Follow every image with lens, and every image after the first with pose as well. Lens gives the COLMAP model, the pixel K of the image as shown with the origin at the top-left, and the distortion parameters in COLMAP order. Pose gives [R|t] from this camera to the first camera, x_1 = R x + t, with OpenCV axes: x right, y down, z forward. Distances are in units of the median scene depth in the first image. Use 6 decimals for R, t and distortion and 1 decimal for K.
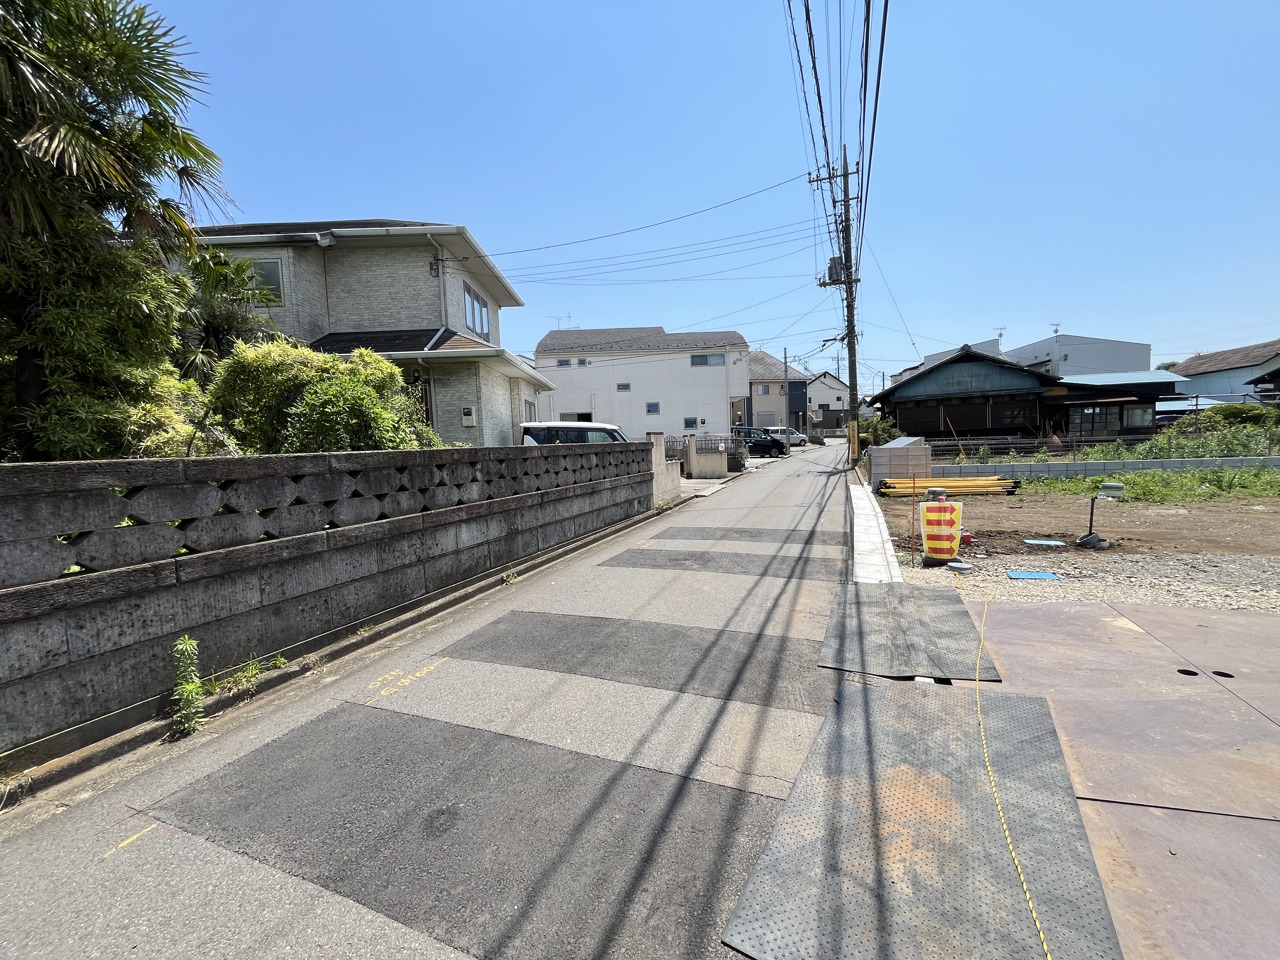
lens RADIAL K [[518.1, 0, 640.8], [0, 518.1, 476.1], [0, 0, 1]] dist [-0.002602, -0.000465]
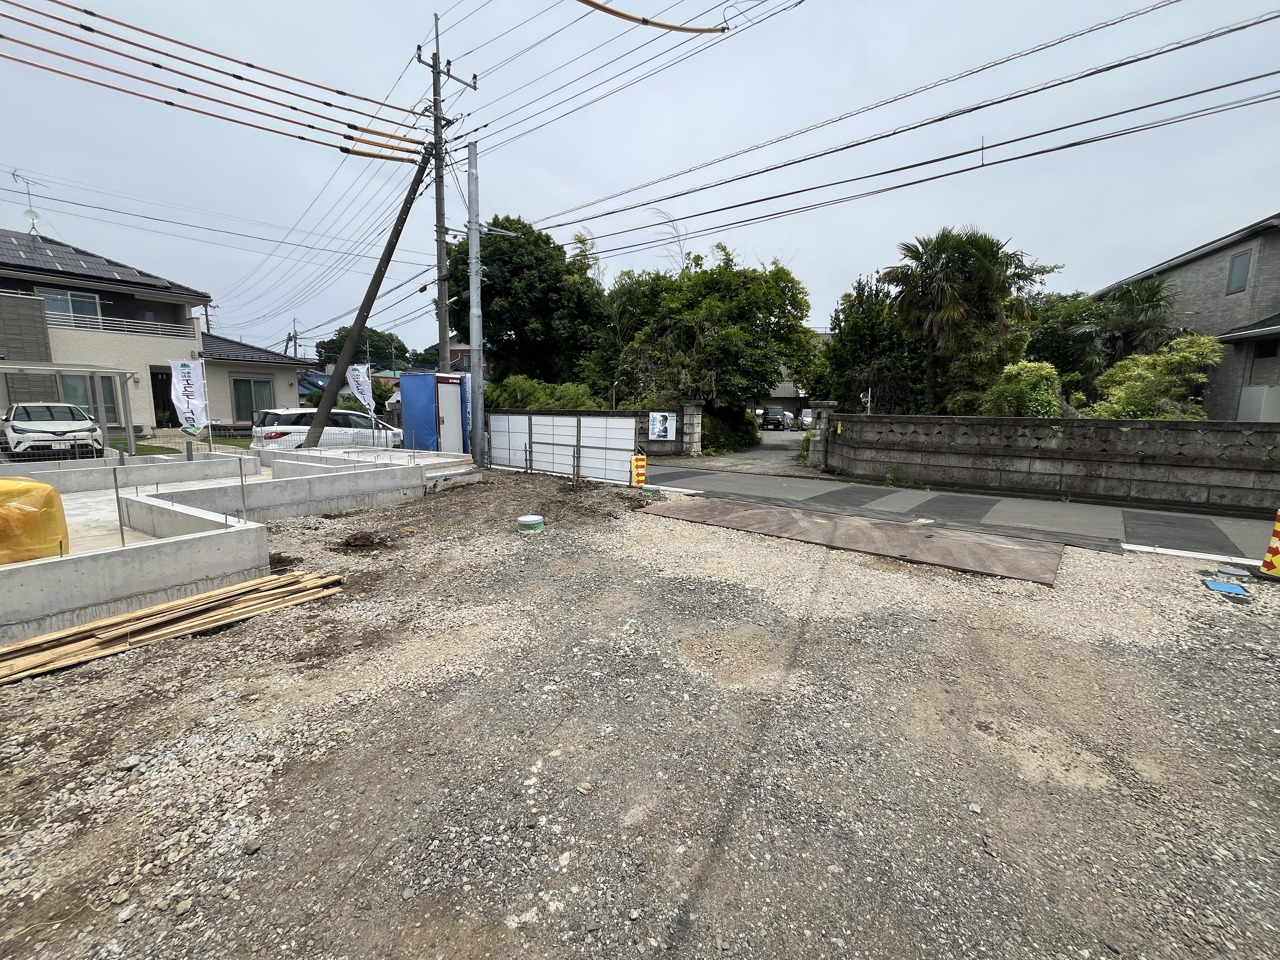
lens RADIAL K [[518.1, 0, 641.9], [0, 518.1, 478.2], [0, 0, 1]] dist [-0.002602, -0.000465]
pose [[-0.340085, 0.157798, -0.927061, 1.774899], [-0.060484, 0.980110, 0.189015, -0.100234], [0.938448, 0.120353, -0.323776, 0.280256]]
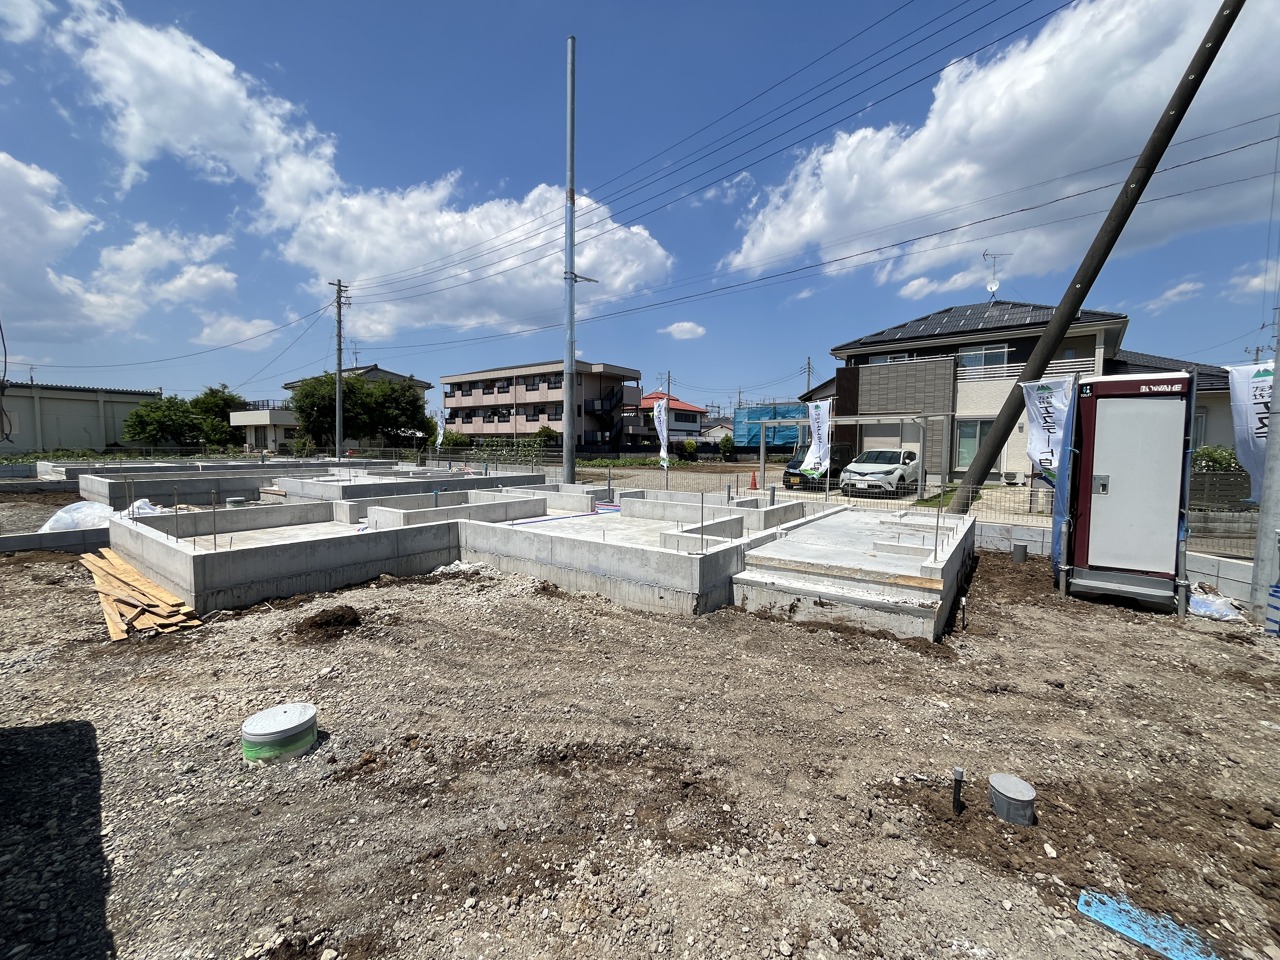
lens RADIAL K [[518.1, 0, 641.6], [0, 518.1, 478.7], [0, 0, 1]] dist [-0.002602, -0.000465]
pose [[-0.900461, -0.000997, 0.434936, 0.234542], [0.051391, 0.992749, 0.108671, -0.022969], [-0.431890, 0.120206, -0.893880, -0.084907]]
